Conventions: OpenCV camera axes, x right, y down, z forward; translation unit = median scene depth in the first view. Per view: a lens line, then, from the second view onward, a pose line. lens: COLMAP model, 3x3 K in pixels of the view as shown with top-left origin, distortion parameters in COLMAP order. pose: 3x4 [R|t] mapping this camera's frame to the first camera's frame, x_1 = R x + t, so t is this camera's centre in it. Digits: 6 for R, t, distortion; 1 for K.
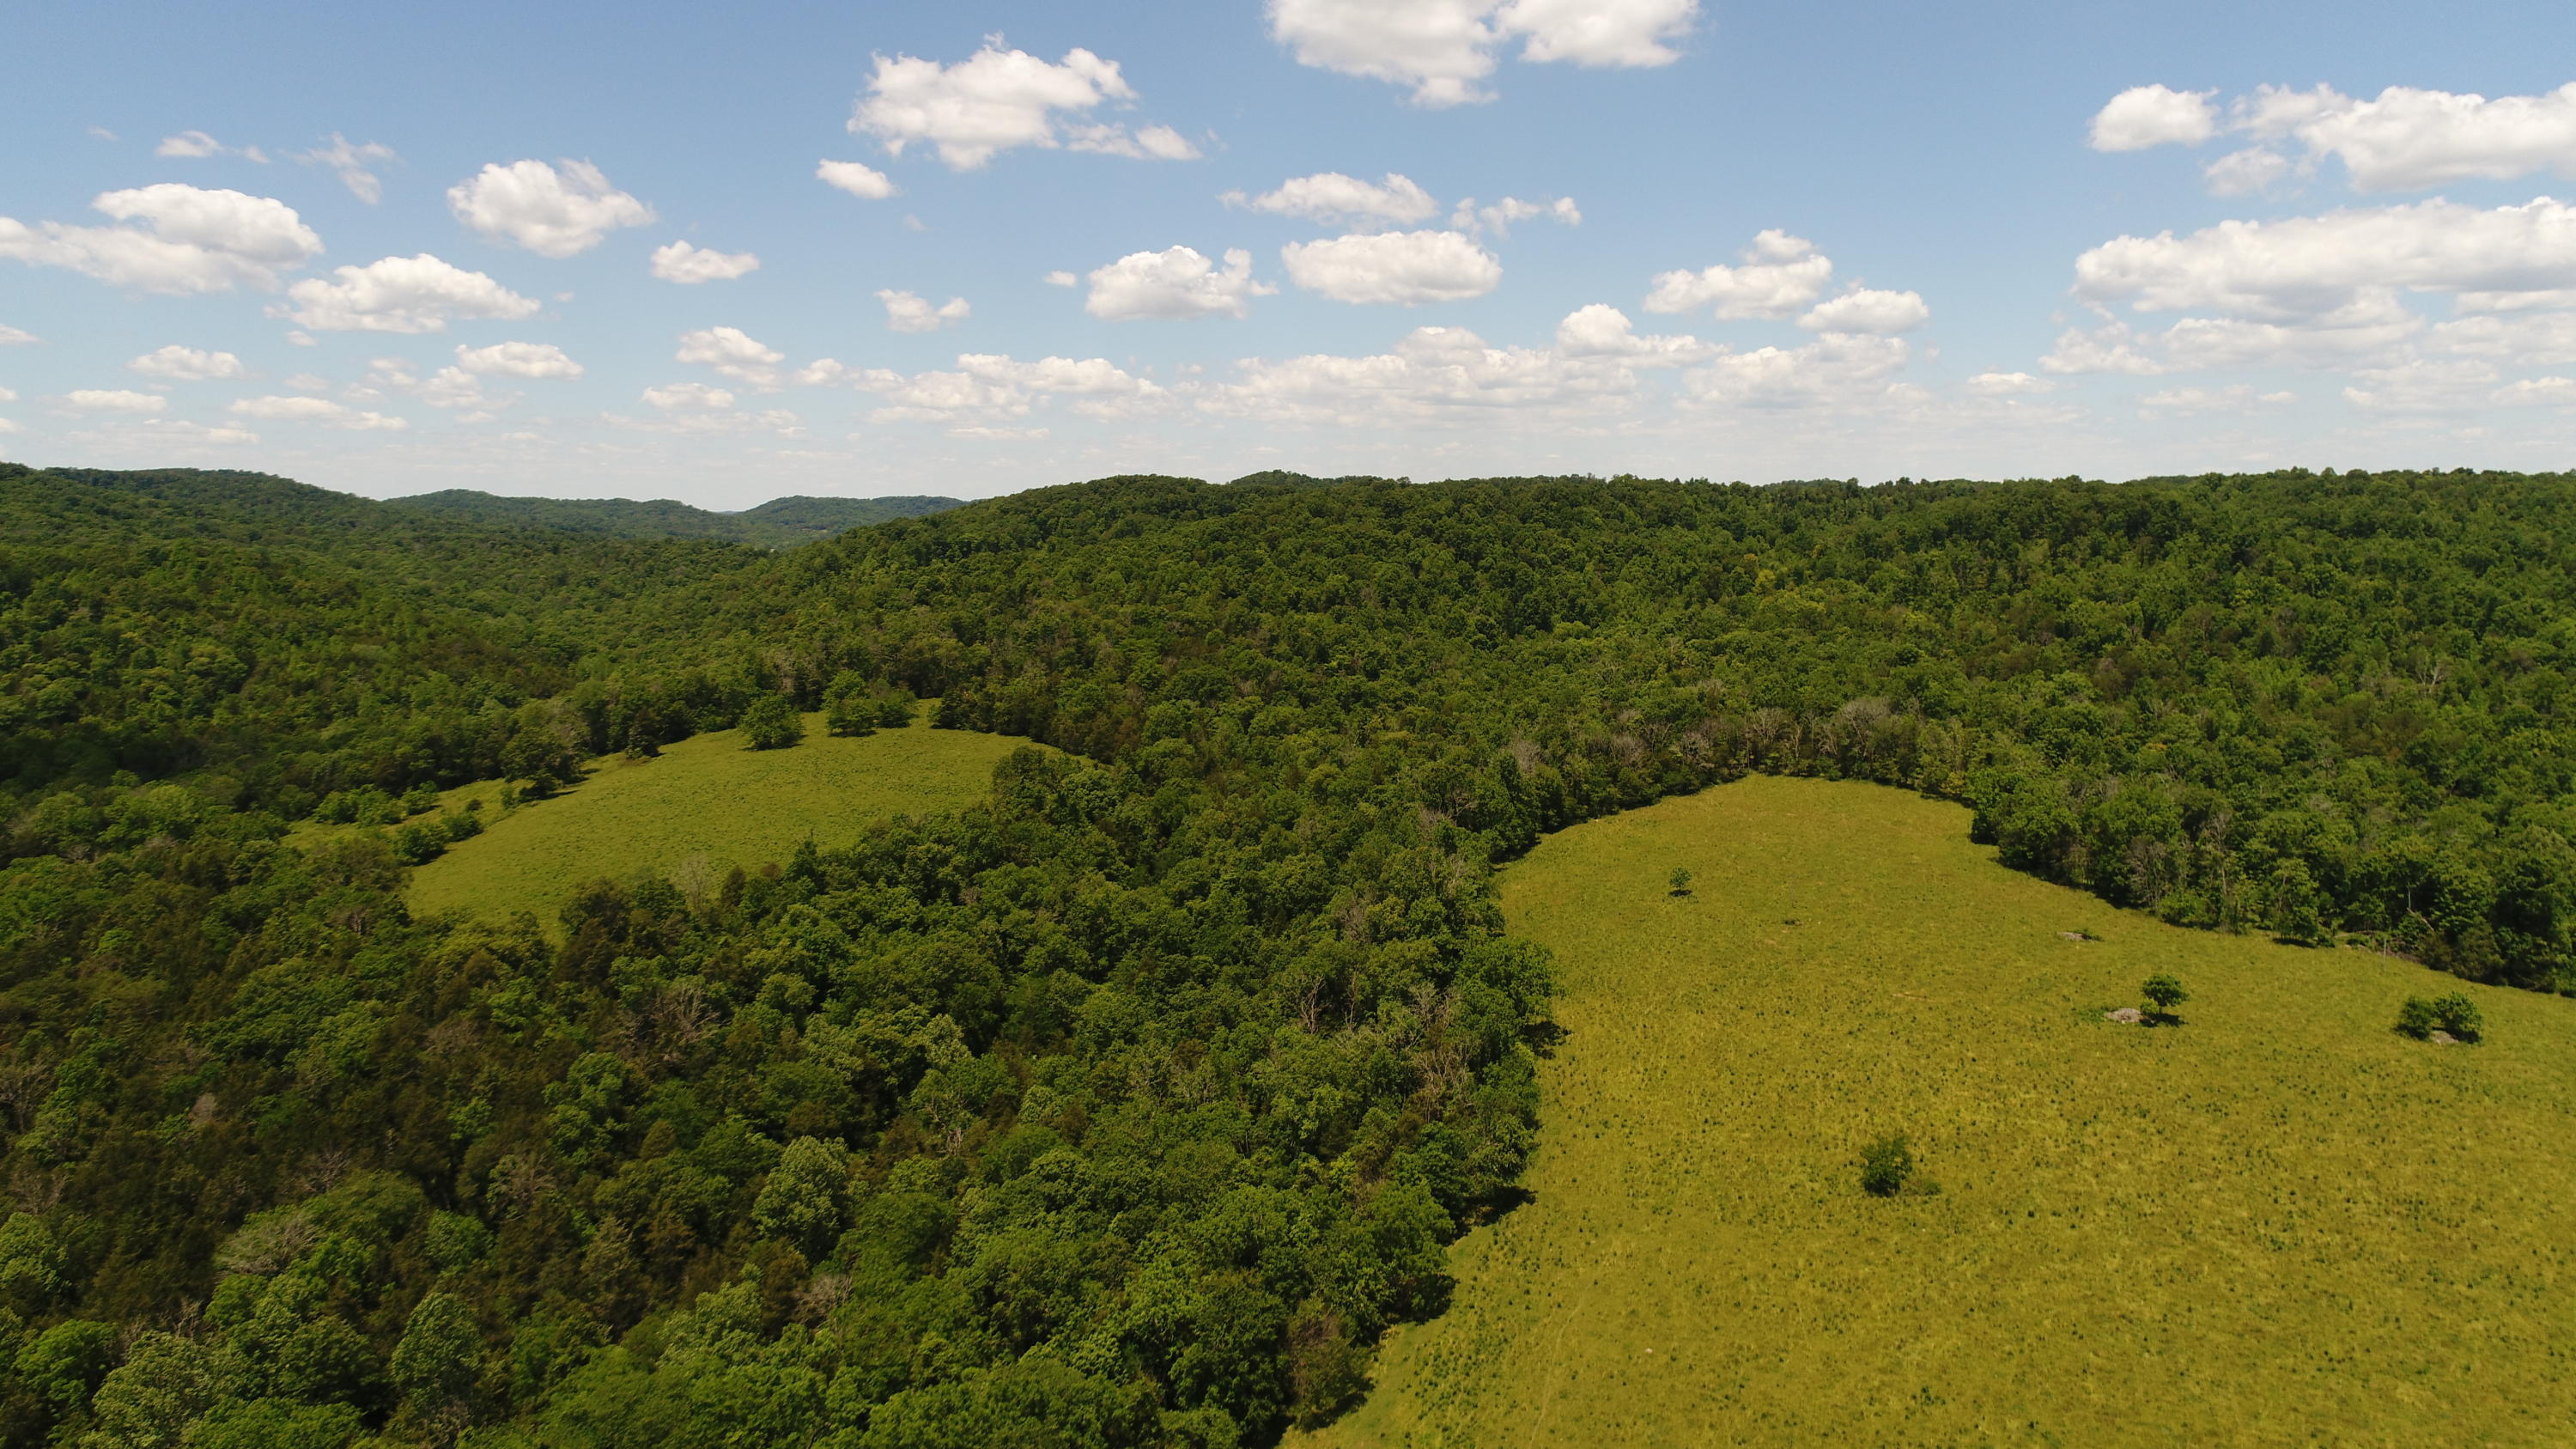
lens RADIAL K [[1726.2, 0, 1292.2], [0, 1726.2, 739.0], [0, 0, 1]] dist [0.007024, -0.003180]
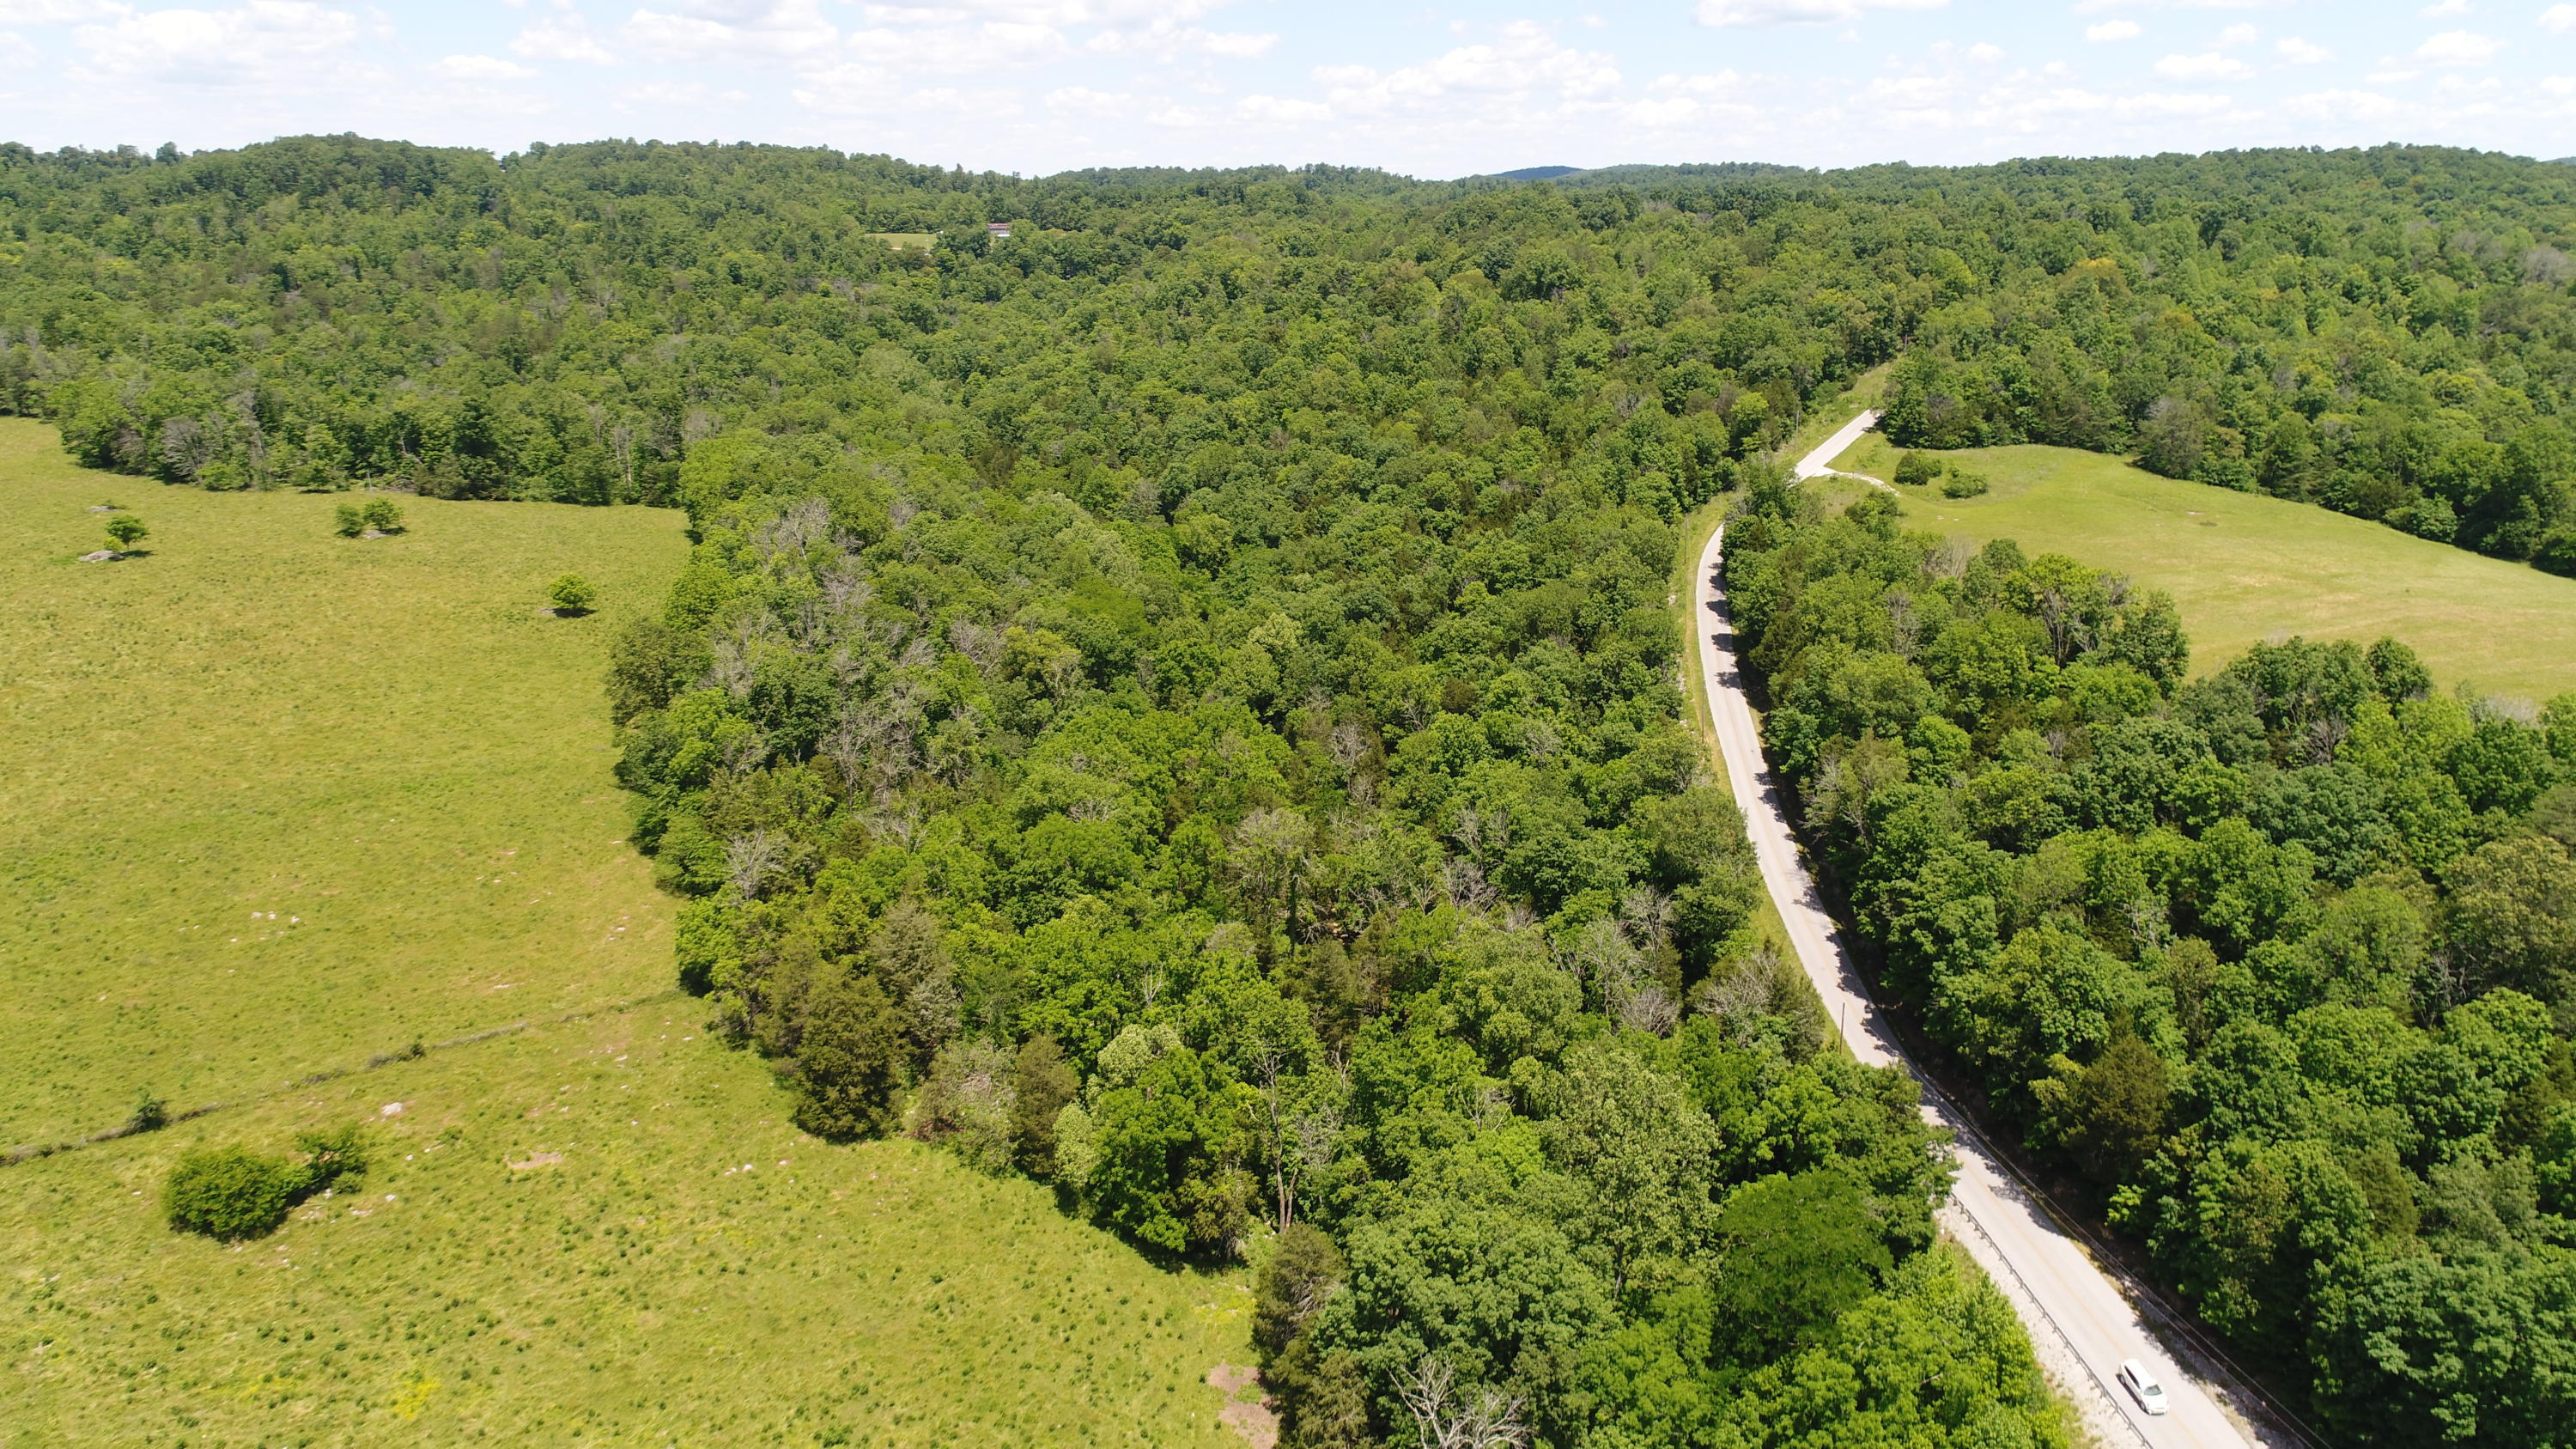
lens RADIAL K [[1726.2, 0, 1289.8], [0, 1726.2, 722.1], [0, 0, 1]] dist [0.007024, -0.003180]
pose [[0.696068, -0.207466, 0.687348, 0.172784], [0.096720, 0.975710, 0.196557, 0.091969], [-0.711431, -0.070337, 0.699227, -0.286209]]
